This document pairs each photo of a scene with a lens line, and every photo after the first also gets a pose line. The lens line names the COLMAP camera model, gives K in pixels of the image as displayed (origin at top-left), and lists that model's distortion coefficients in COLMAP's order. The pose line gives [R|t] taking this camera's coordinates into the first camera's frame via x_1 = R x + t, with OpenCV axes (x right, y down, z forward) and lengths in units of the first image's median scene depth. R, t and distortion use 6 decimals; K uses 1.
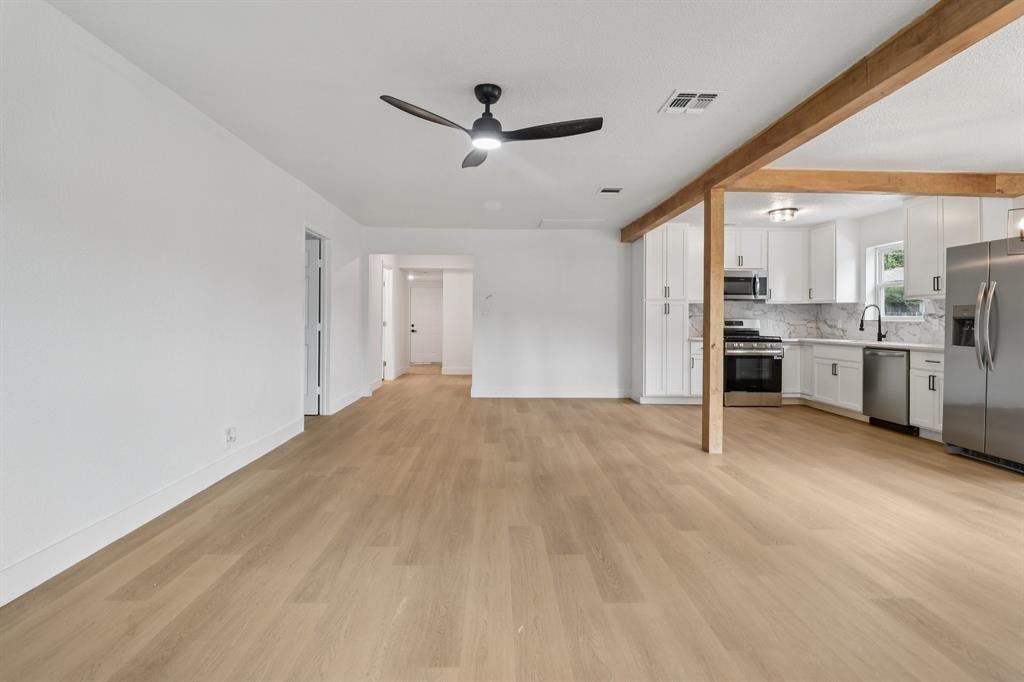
lens RADIAL K [[508.5, 0, 511.2], [0, 508.5, 319.1], [0, 0, 1]] dist [0.002726, -0.013570]
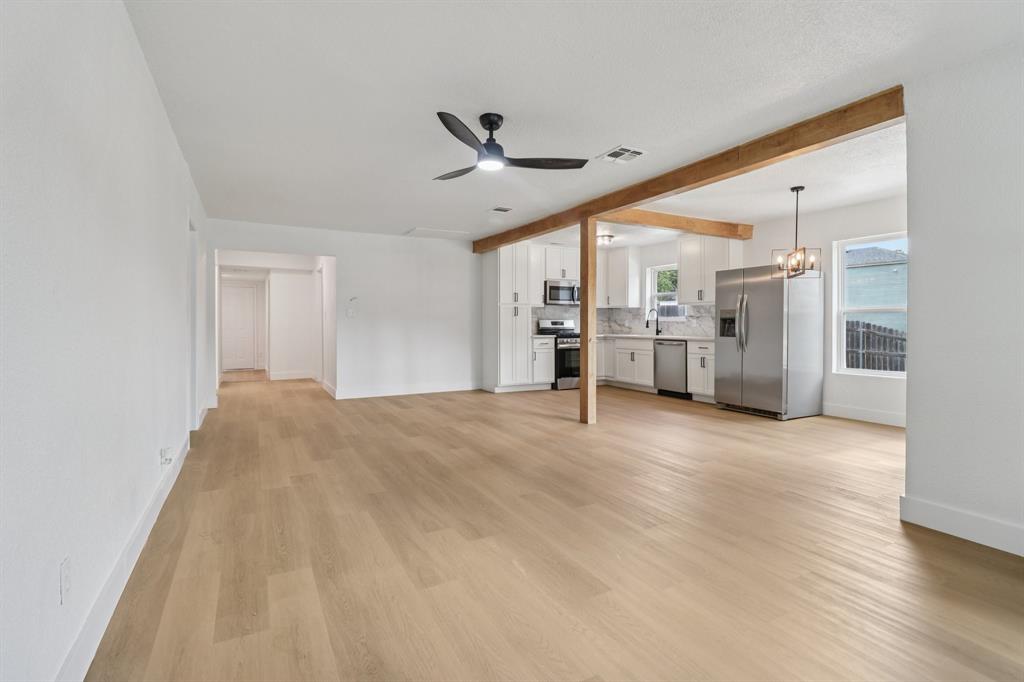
lens RADIAL K [[477.8, 0, 511.2], [0, 477.8, 324.2], [0, 0, 1]] dist [-0.001991, -0.000420]
pose [[0.890442, -0.008069, 0.455026, -0.262684], [0.005248, 0.999958, 0.007463, 0.001396], [-0.455067, -0.004257, 0.890447, 0.013574]]
